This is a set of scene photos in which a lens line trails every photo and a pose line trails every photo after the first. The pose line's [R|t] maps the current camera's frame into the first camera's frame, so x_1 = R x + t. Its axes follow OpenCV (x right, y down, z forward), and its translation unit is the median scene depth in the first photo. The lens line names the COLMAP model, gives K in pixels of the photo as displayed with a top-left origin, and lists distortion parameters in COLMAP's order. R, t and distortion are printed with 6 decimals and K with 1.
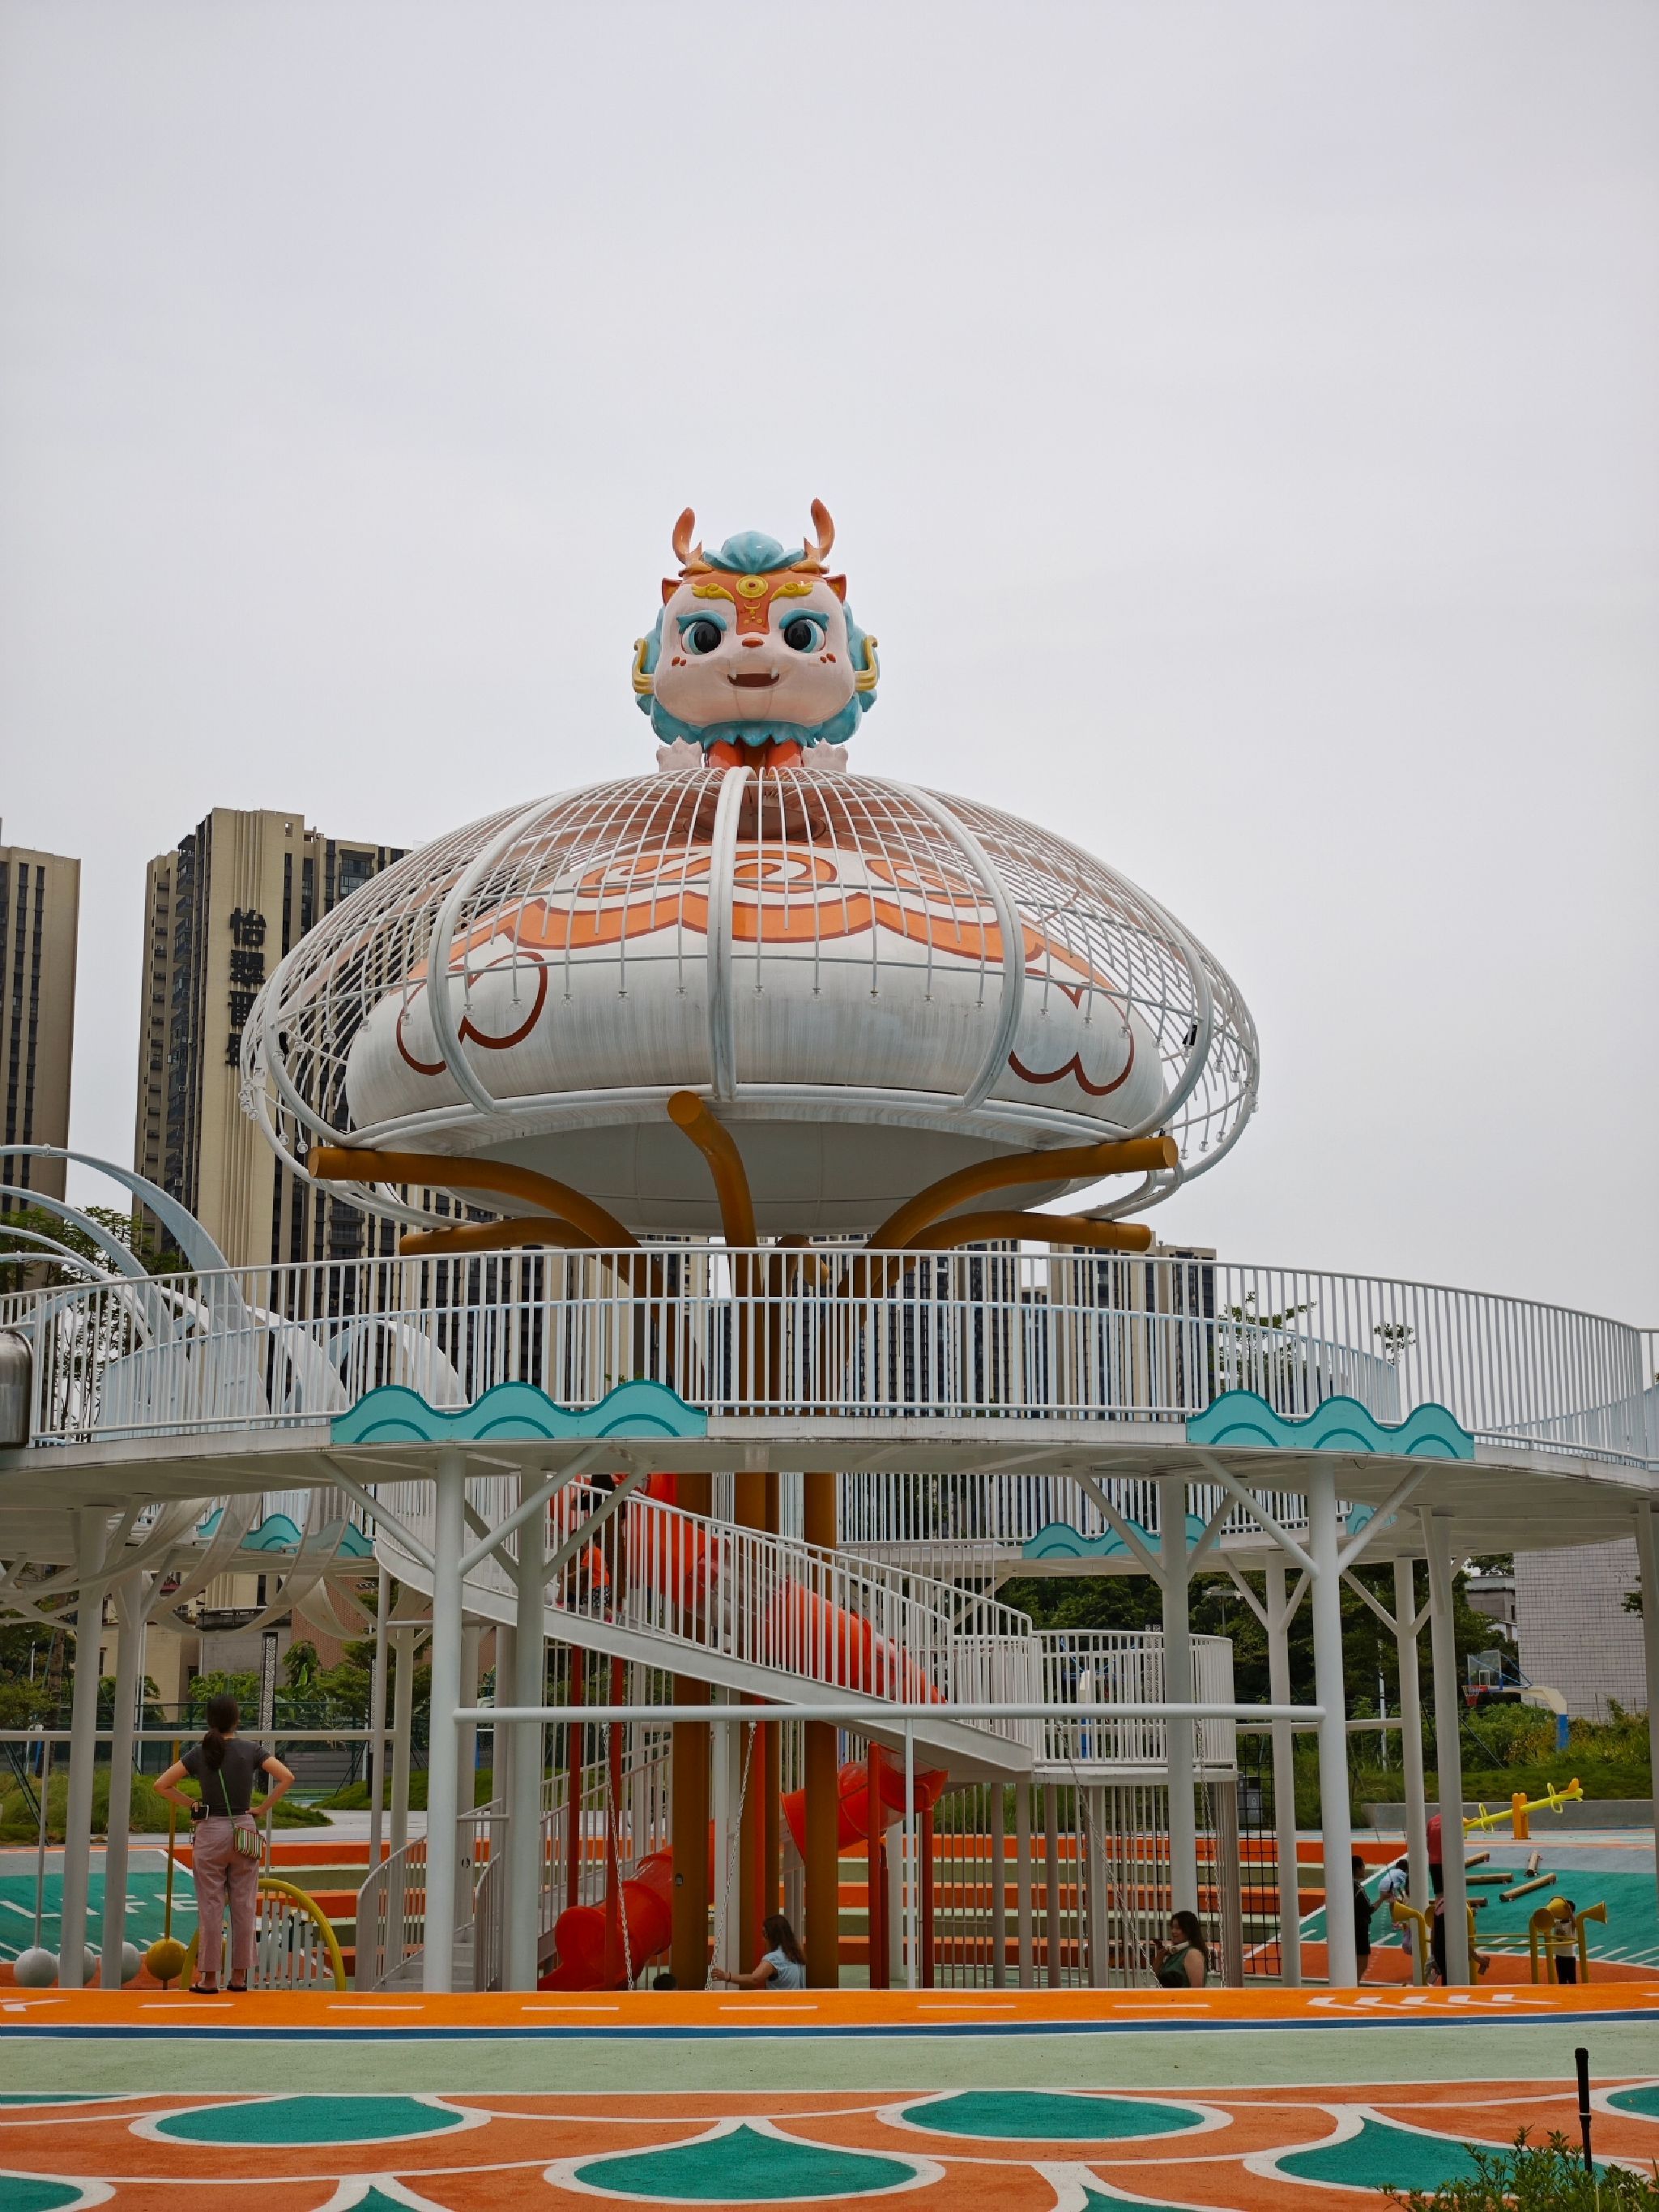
lens RADIAL K [[2999.0, 0, 829.5], [0, 2999.0, 1106.0], [0, 0, 1]] dist [0.174660, -0.012499]
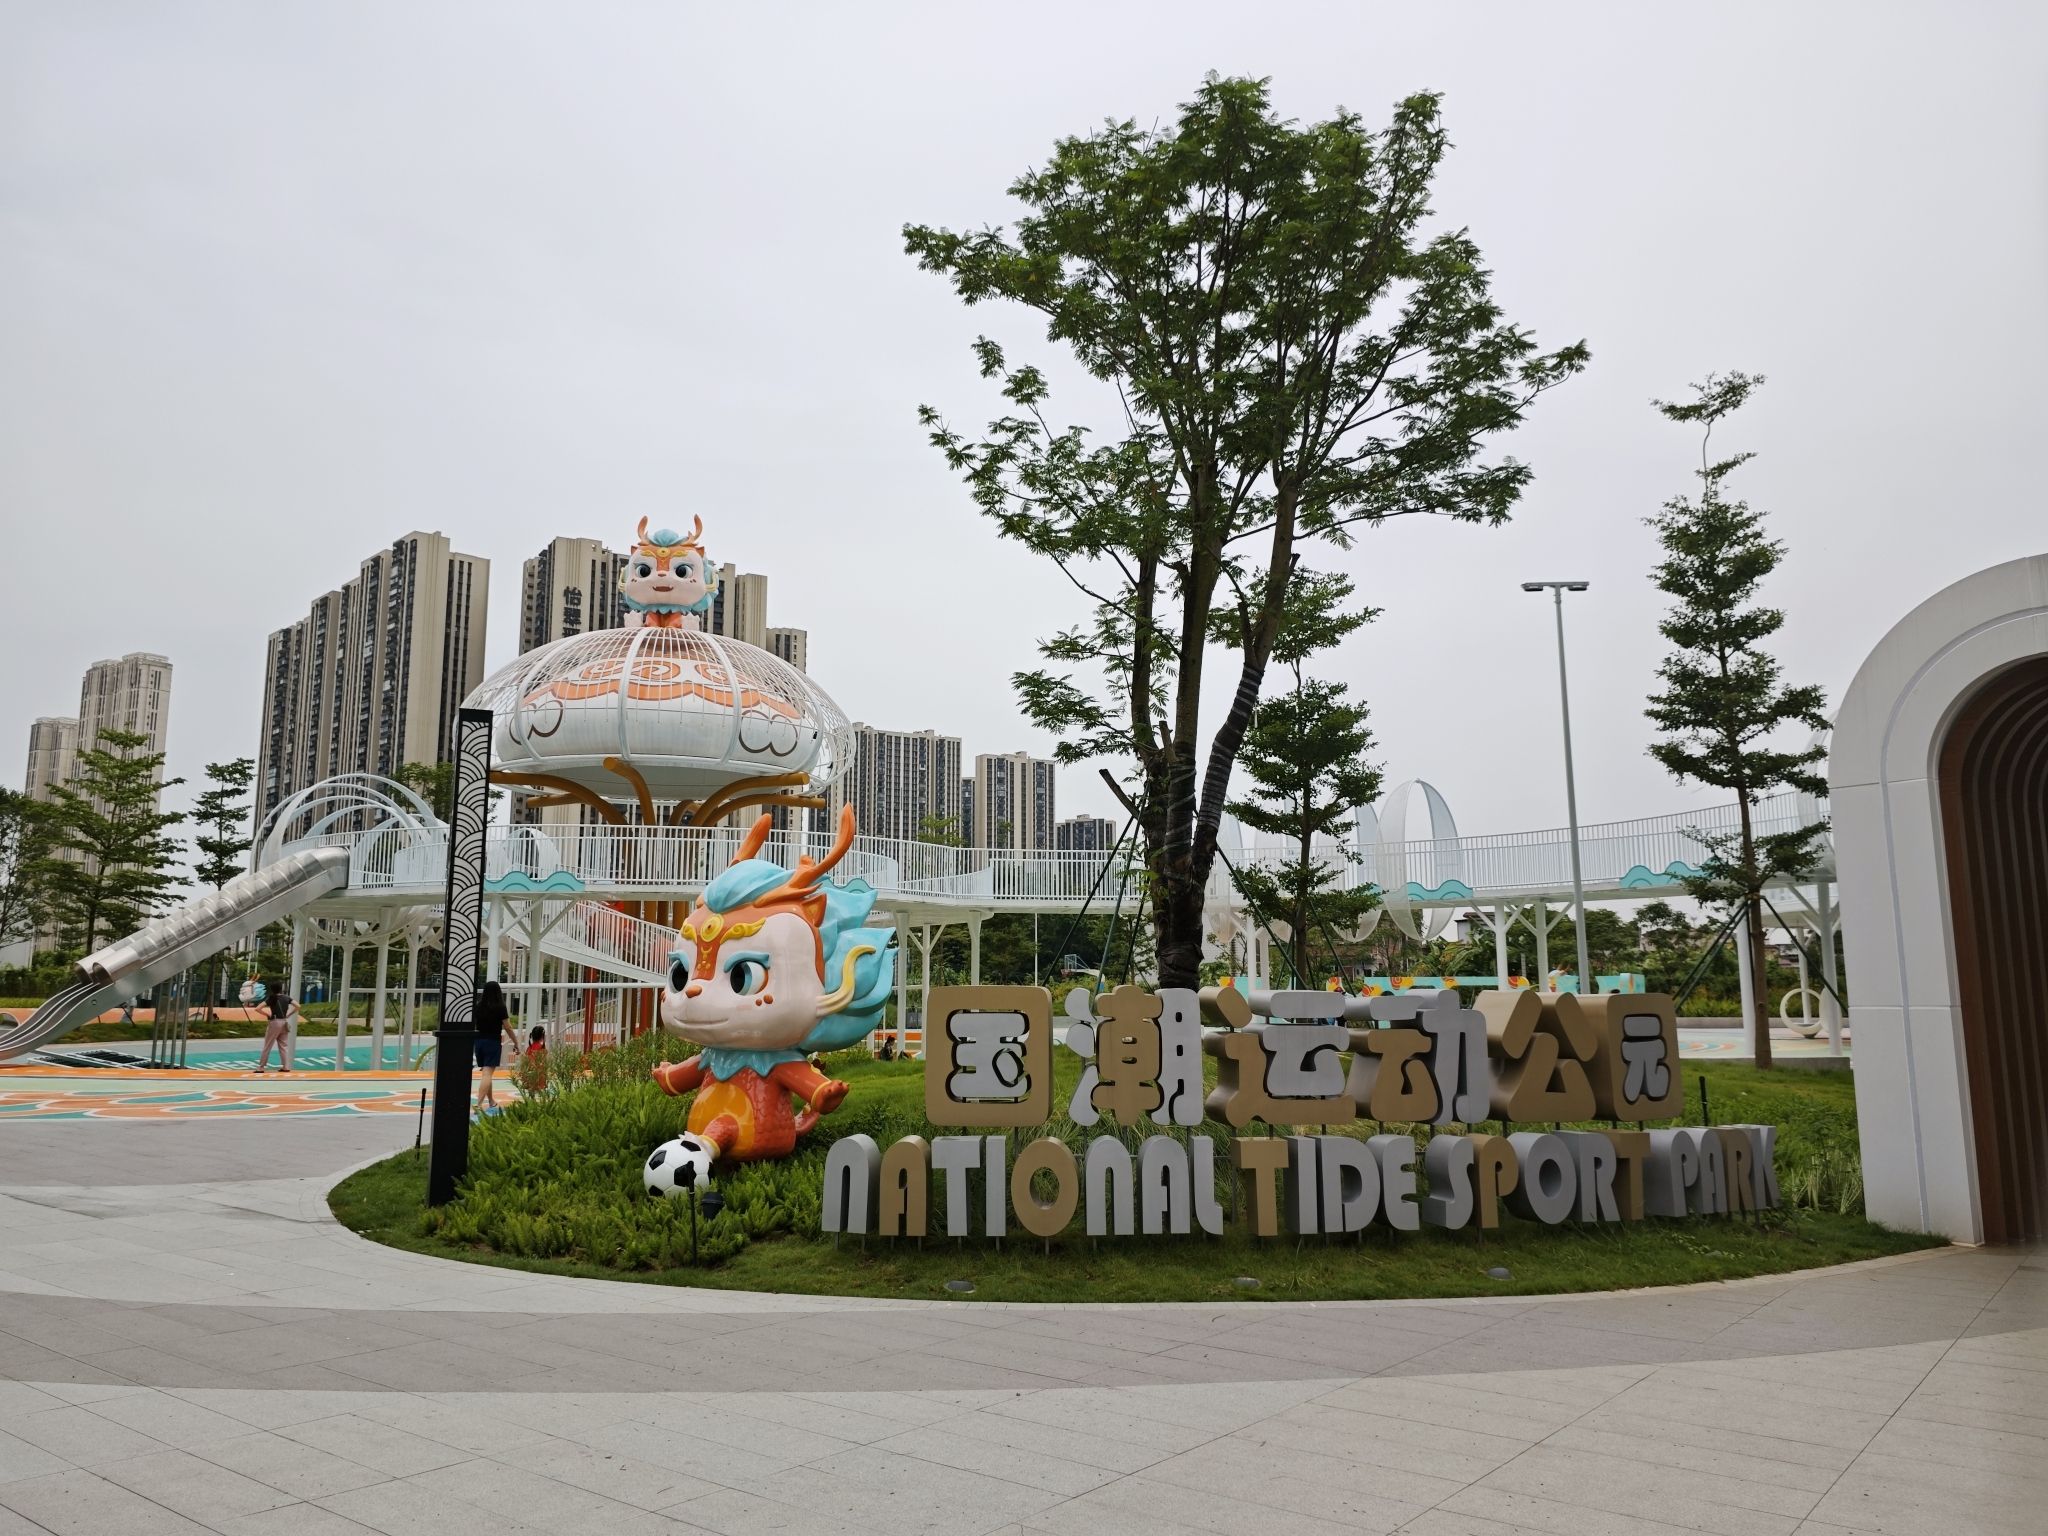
lens RADIAL K [[1471.9, 0, 1024.0], [0, 1471.9, 768.0], [0, 0, 1]] dist [0.002135, 0.000106]
pose [[0.994731, 0.019986, 0.100555, 0.158685], [-0.025568, 0.998185, 0.054530, -0.064646], [-0.099282, -0.056814, 0.993436, -0.294242]]
